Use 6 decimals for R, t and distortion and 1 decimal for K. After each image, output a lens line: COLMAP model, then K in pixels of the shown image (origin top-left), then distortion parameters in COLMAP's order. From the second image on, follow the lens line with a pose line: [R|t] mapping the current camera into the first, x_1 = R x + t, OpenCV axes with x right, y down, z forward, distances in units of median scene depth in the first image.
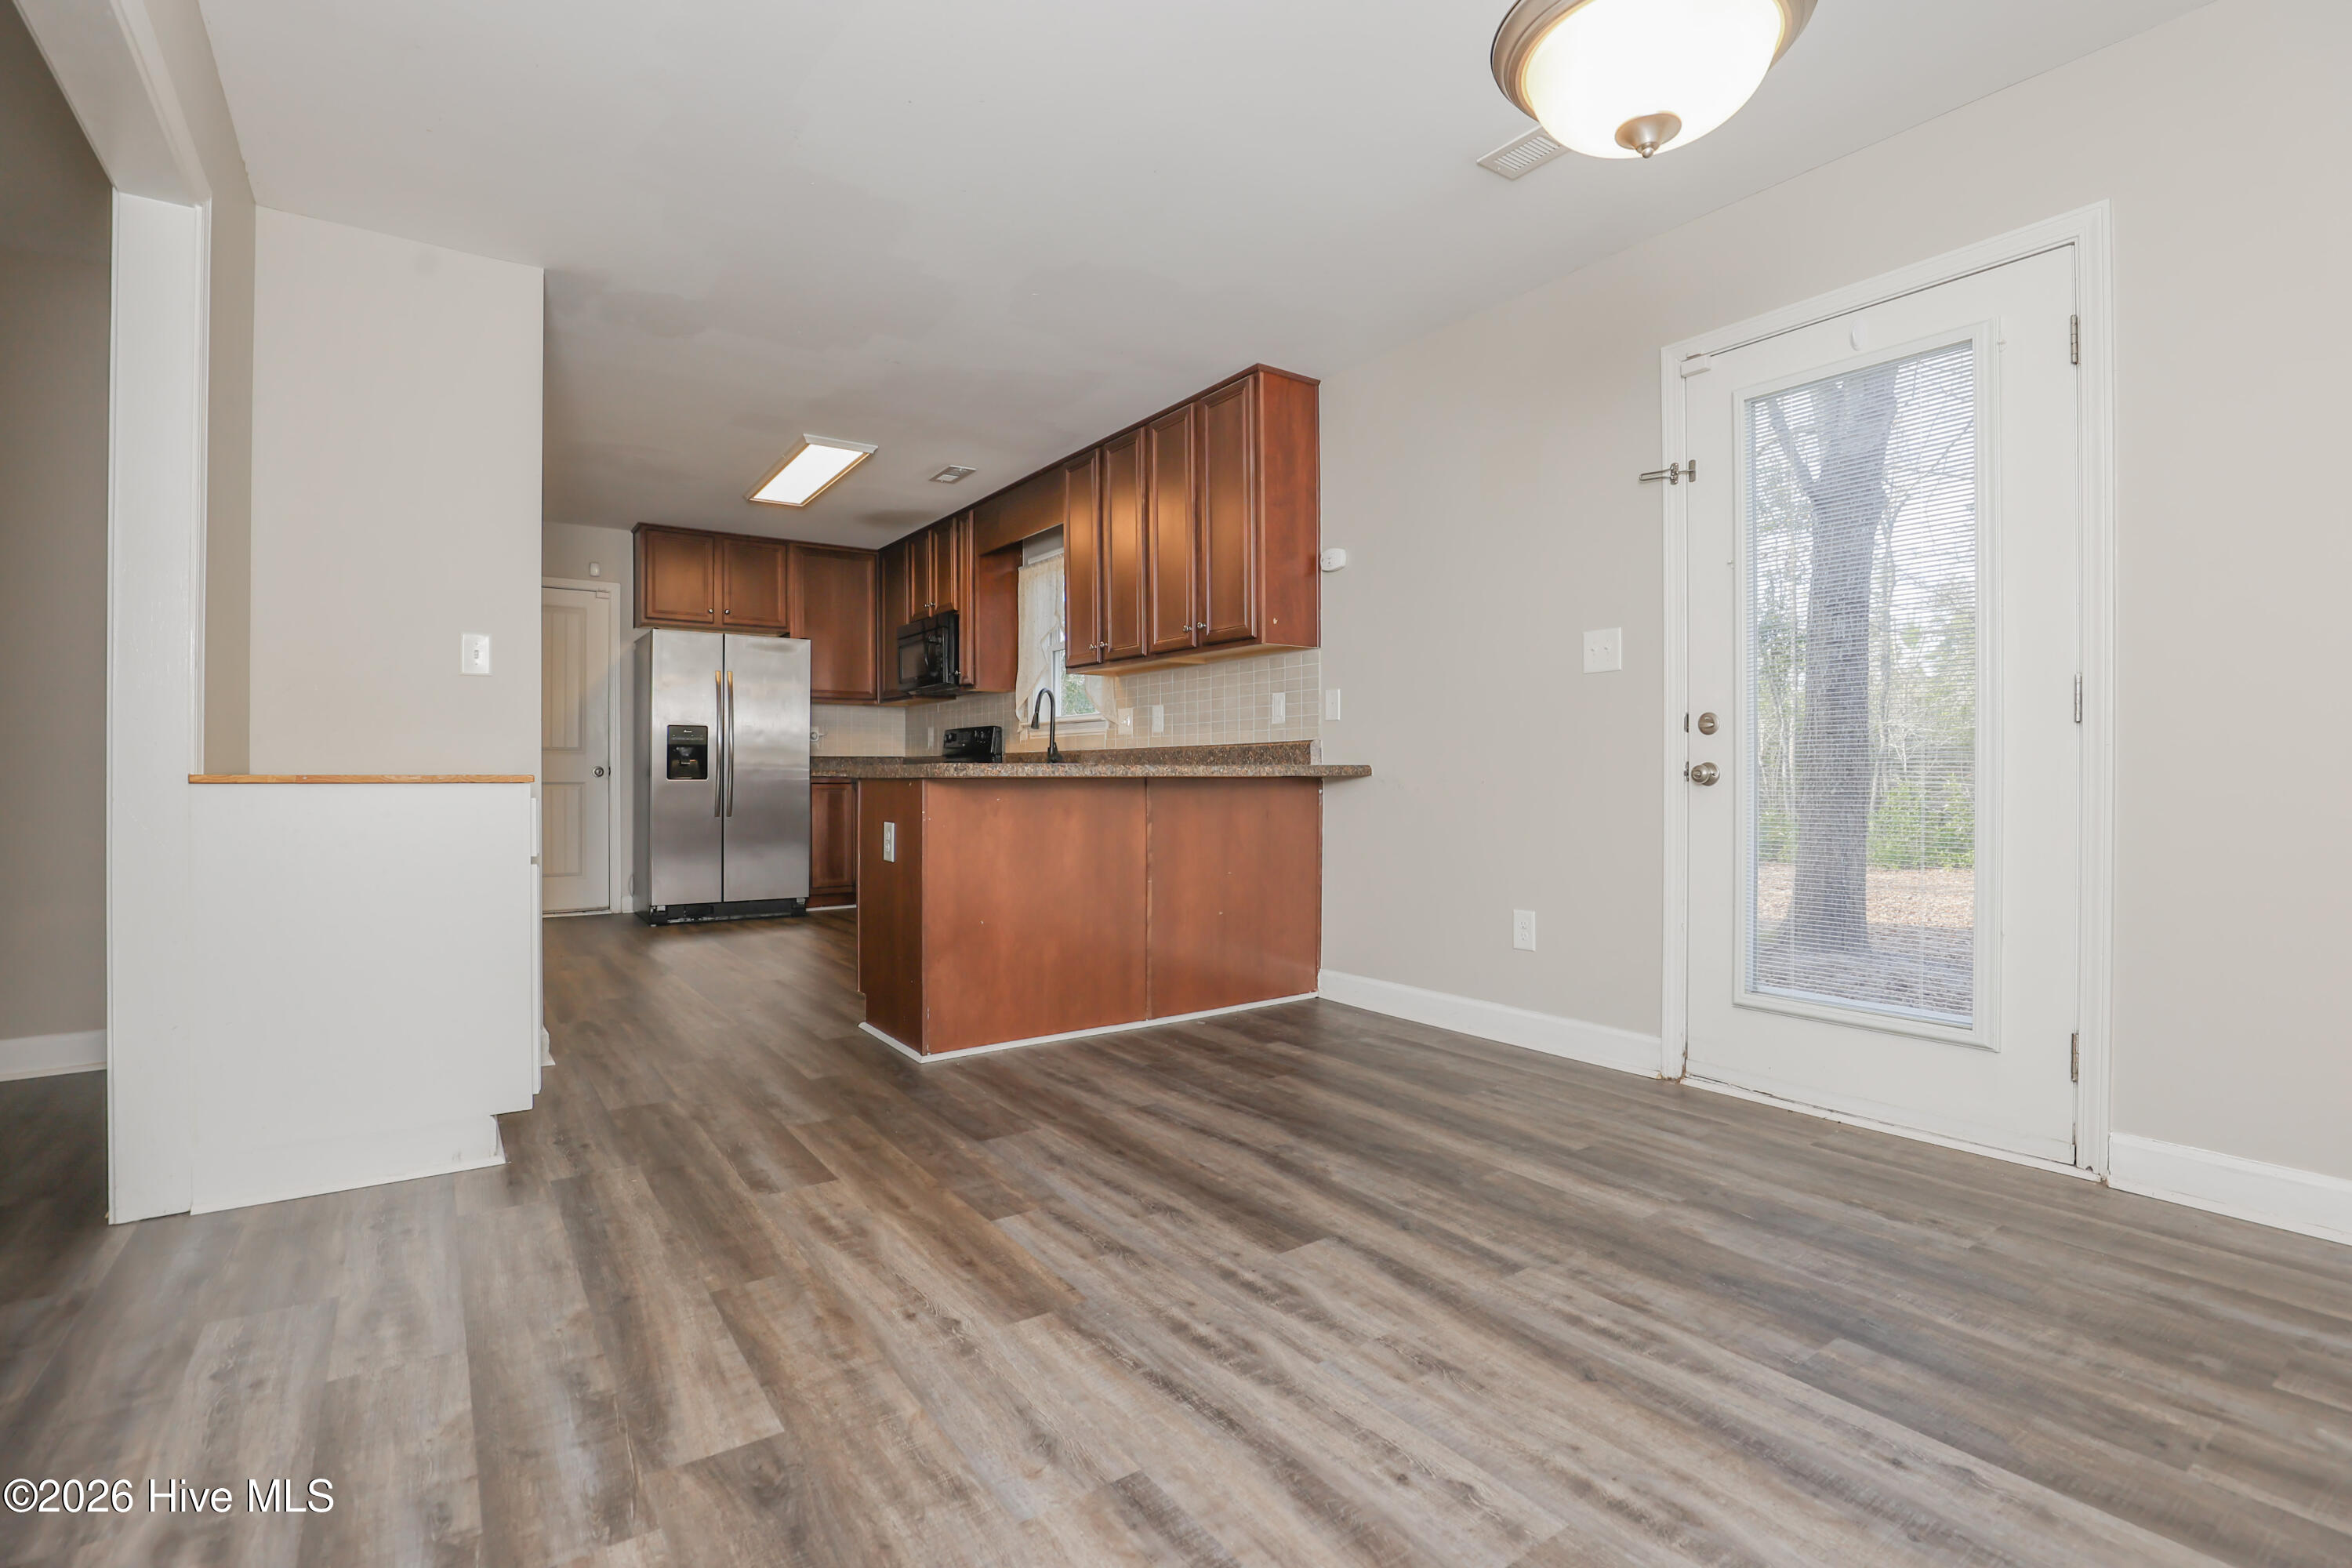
lens RADIAL K [[1127.1, 0, 1200.0], [0, 1127.1, 785.8], [0, 0, 1]] dist [-0.027372, 0.007084]
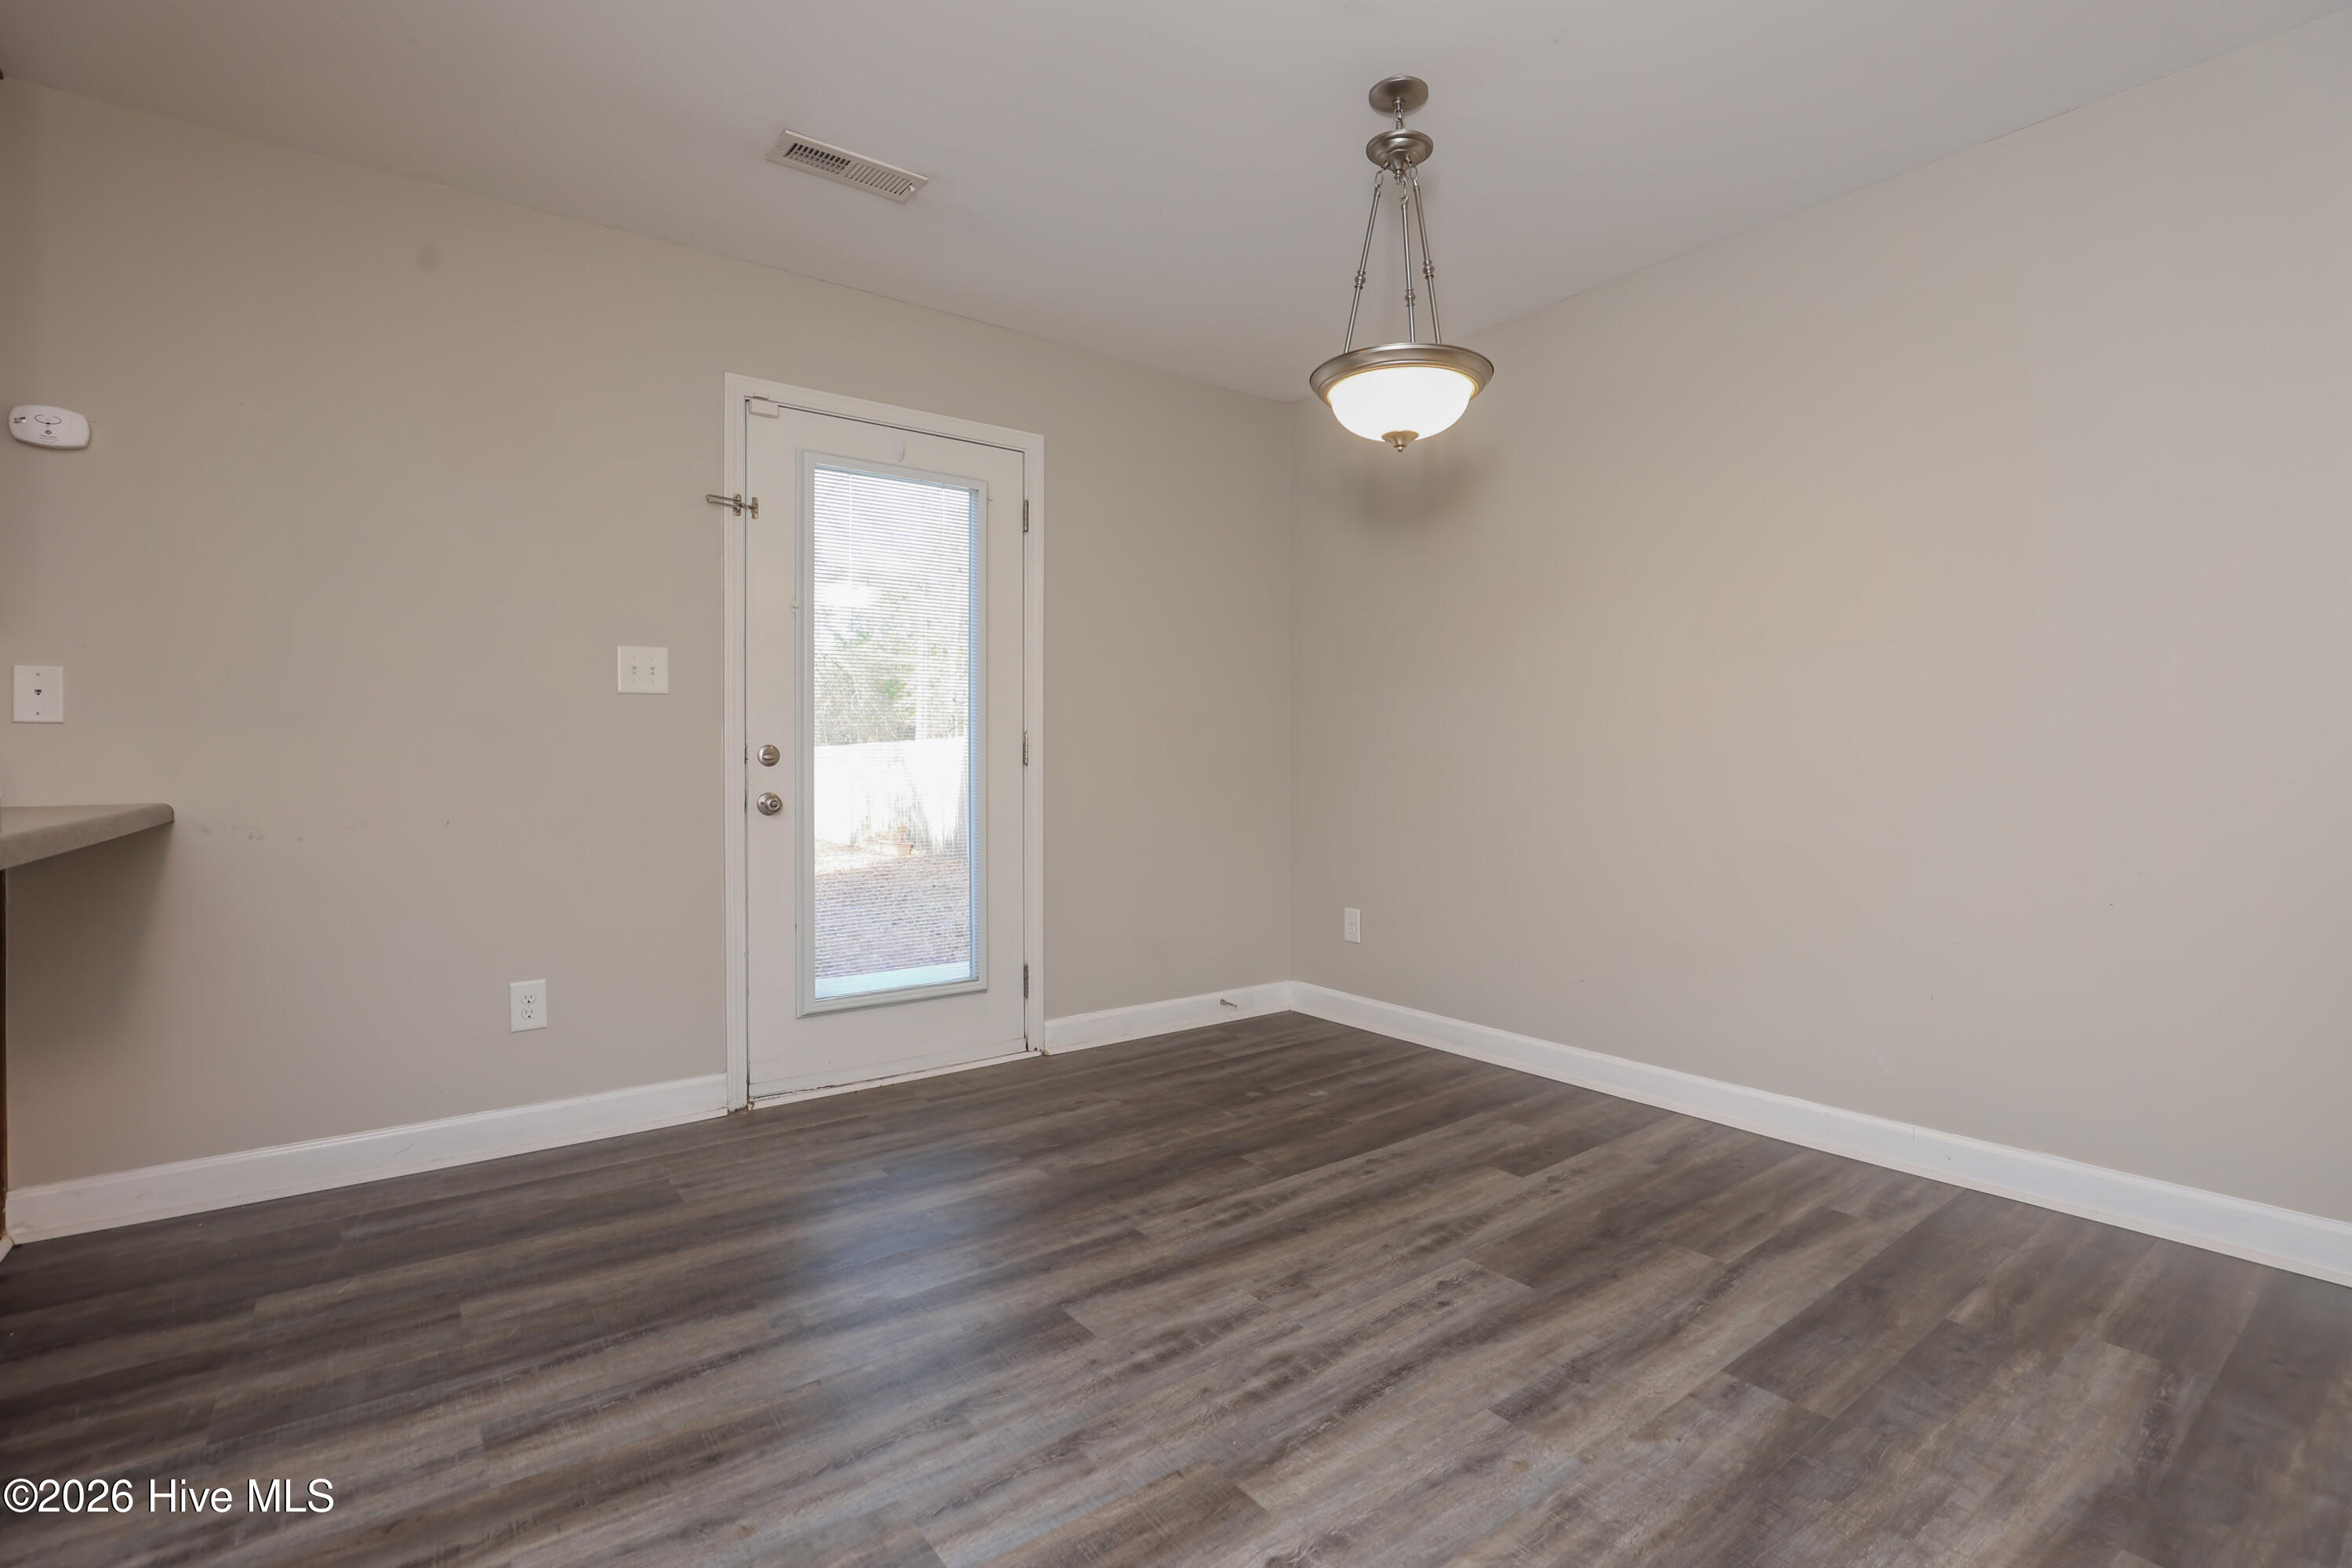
lens RADIAL K [[1127.1, 0, 1156.3], [0, 1127.1, 771.1], [0, 0, 1]] dist [-0.027372, 0.007084]
pose [[-0.048111, -0.010667, 0.998785, -0.926987], [0.007149, 0.999914, 0.011023, -0.076580], [-0.998816, 0.007671, -0.048030, 1.049762]]
